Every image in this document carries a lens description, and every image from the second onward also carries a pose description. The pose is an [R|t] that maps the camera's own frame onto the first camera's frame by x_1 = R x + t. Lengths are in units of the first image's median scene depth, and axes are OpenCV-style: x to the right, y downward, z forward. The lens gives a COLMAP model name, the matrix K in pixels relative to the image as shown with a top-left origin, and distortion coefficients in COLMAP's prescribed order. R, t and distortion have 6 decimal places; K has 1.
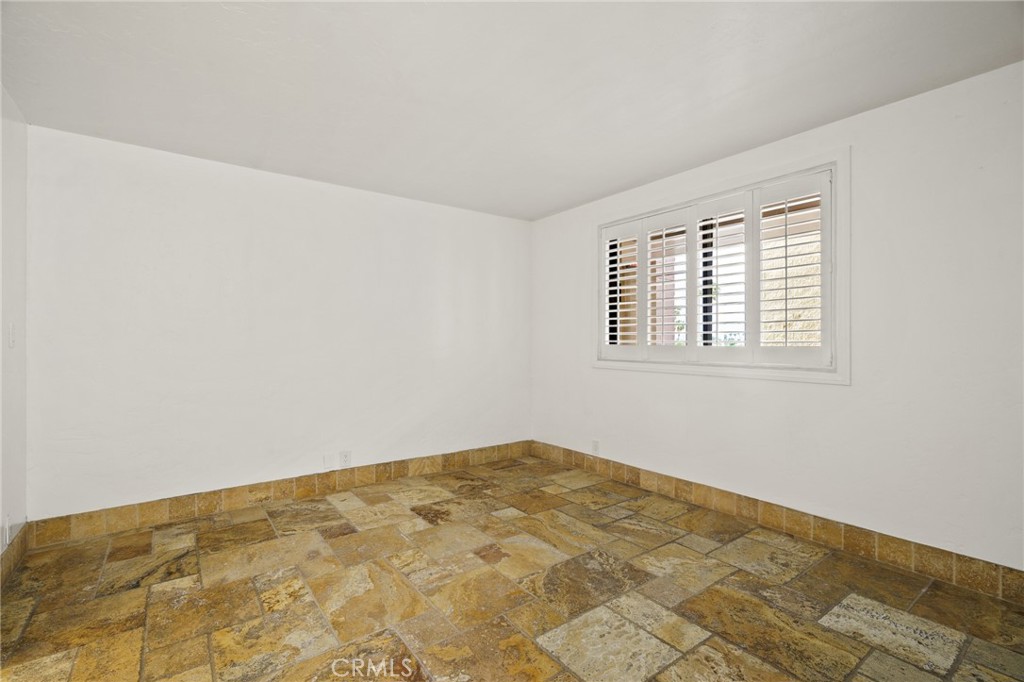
lens RADIAL K [[463.2, 0, 512.0], [0, 463.2, 342.9], [0, 0, 1]] dist [-0.001443, 0.000302]
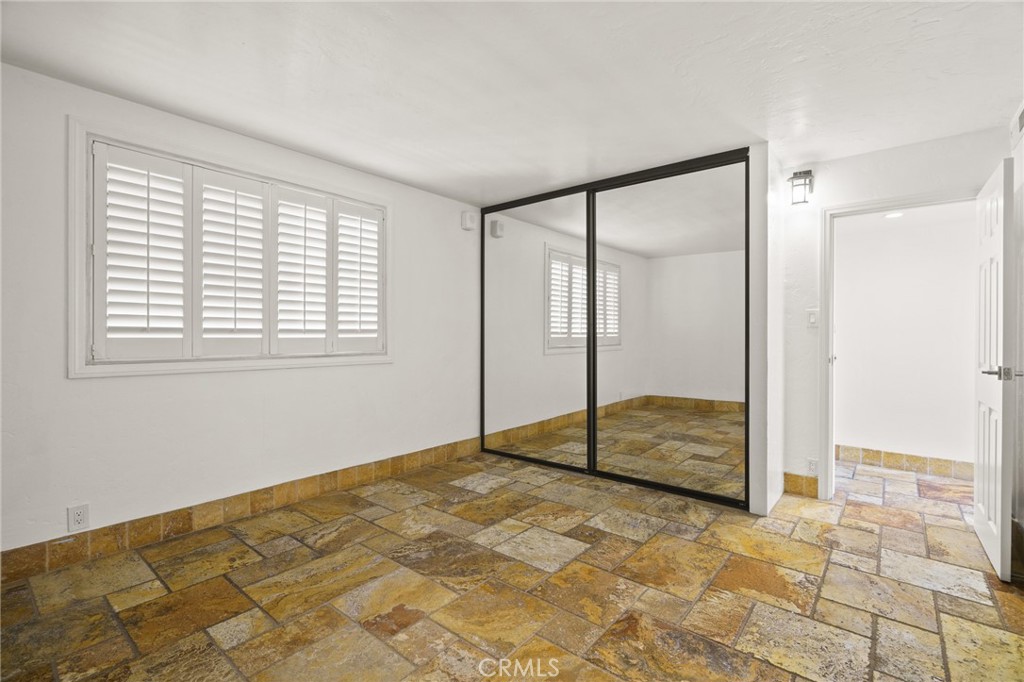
lens RADIAL K [[463.2, 0, 512.3], [0, 463.2, 336.2], [0, 0, 1]] dist [-0.001443, 0.000302]
pose [[-0.239636, -0.004756, 0.970851, -0.804310], [0.001162, 0.999986, 0.005186, -0.000591], [-0.970862, 0.002371, -0.239627, 0.995449]]
